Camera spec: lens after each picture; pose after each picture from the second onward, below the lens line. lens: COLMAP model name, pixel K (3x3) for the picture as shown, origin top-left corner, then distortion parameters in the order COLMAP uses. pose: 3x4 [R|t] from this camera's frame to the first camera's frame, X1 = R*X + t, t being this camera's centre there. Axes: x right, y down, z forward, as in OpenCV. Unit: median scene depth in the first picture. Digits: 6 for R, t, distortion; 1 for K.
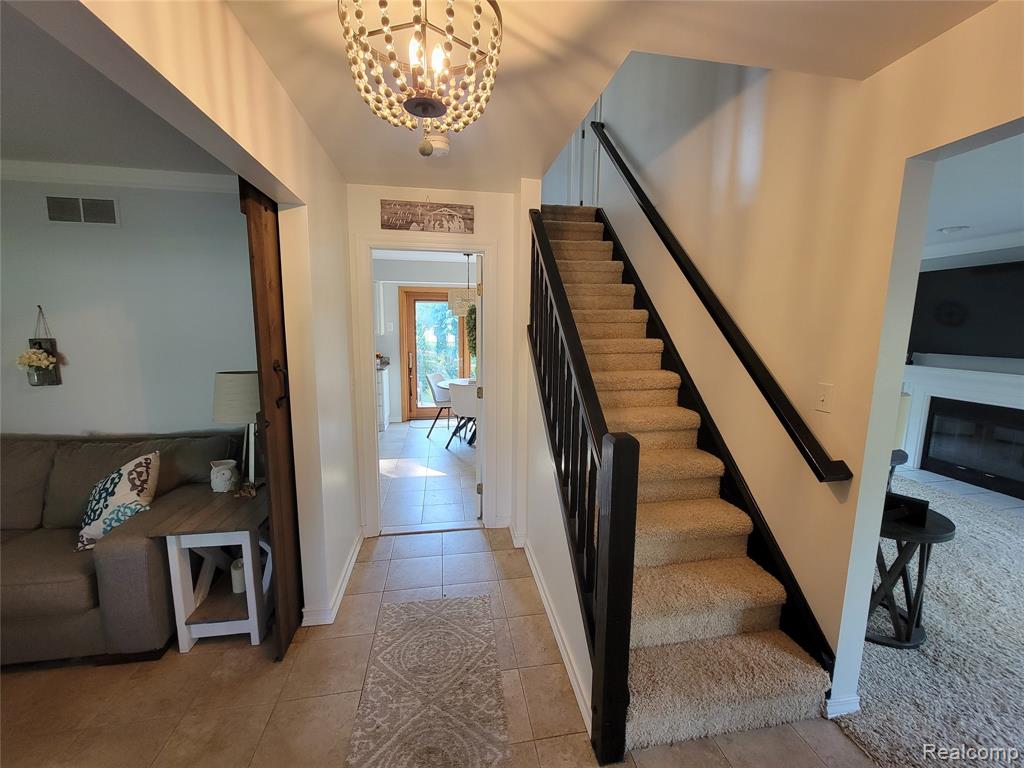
lens RADIAL K [[421.2, 0, 514.1], [0, 421.2, 385.5], [0, 0, 1]] dist [0.001181, 0.000617]
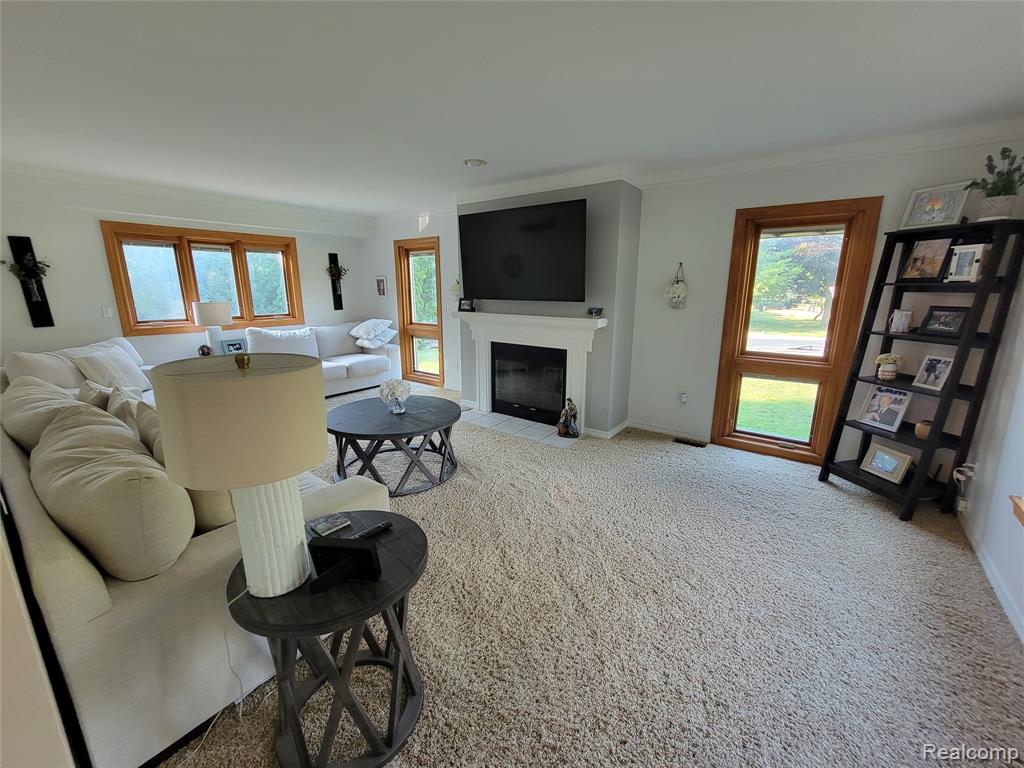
lens RADIAL K [[421.2, 0, 518.9], [0, 421.2, 383.3], [0, 0, 1]] dist [0.001181, 0.000617]
pose [[0.732391, -0.160040, 0.661808, 0.347542], [0.102408, 0.986819, 0.125304, 0.004319], [-0.673139, -0.023997, 0.739127, 0.193890]]
